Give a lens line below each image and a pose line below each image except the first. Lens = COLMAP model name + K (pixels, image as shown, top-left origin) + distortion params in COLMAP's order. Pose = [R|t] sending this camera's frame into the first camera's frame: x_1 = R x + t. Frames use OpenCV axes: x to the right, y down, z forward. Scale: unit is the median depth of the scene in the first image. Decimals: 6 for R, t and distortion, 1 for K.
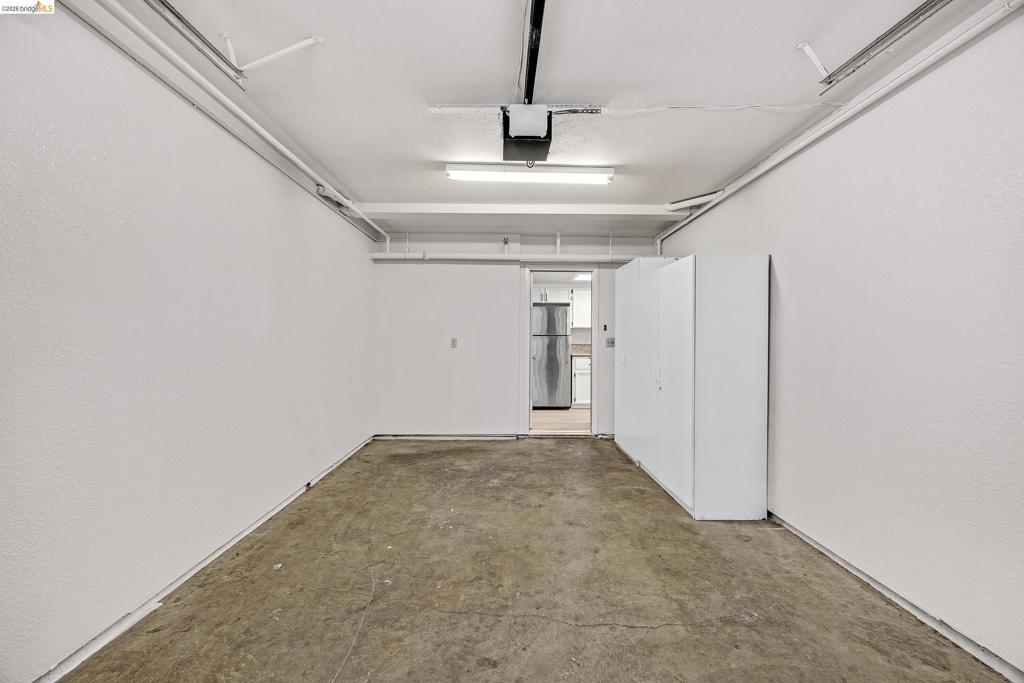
lens RADIAL K [[446.8, 0, 509.6], [0, 446.8, 342.4], [0, 0, 1]] dist [0.001073, 0.000371]
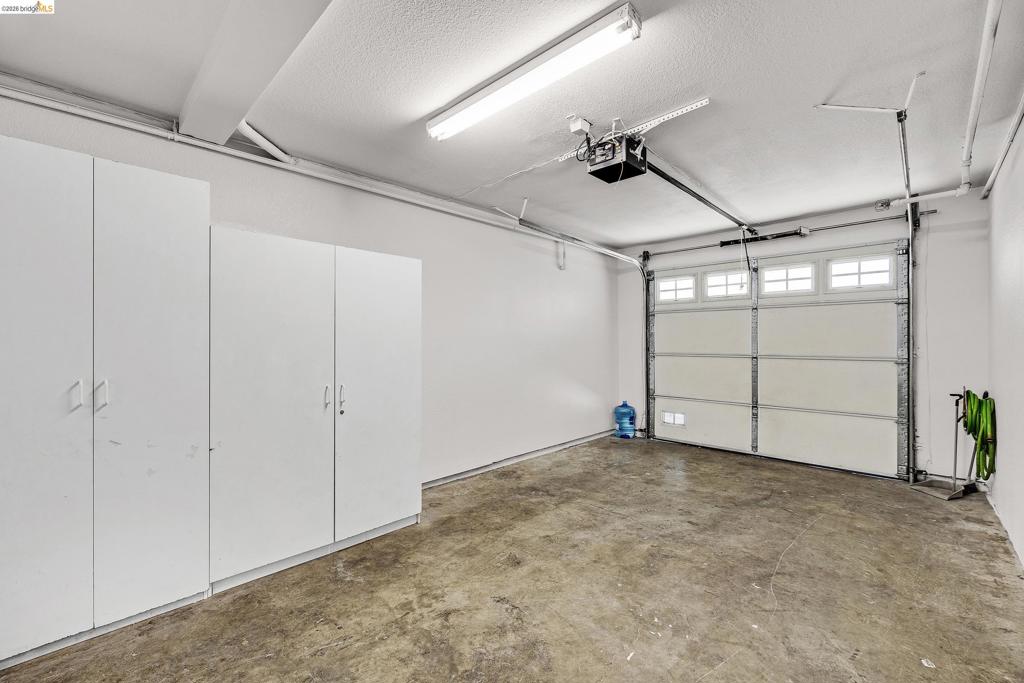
lens RADIAL K [[446.8, 0, 504.3], [0, 446.8, 340.1], [0, 0, 1]] dist [0.001073, 0.000371]
pose [[-0.724092, -0.000337, 0.689703, -0.491441], [0.001534, 0.999997, 0.002099, -0.019212], [-0.689702, 0.002578, -0.724089, 1.871682]]
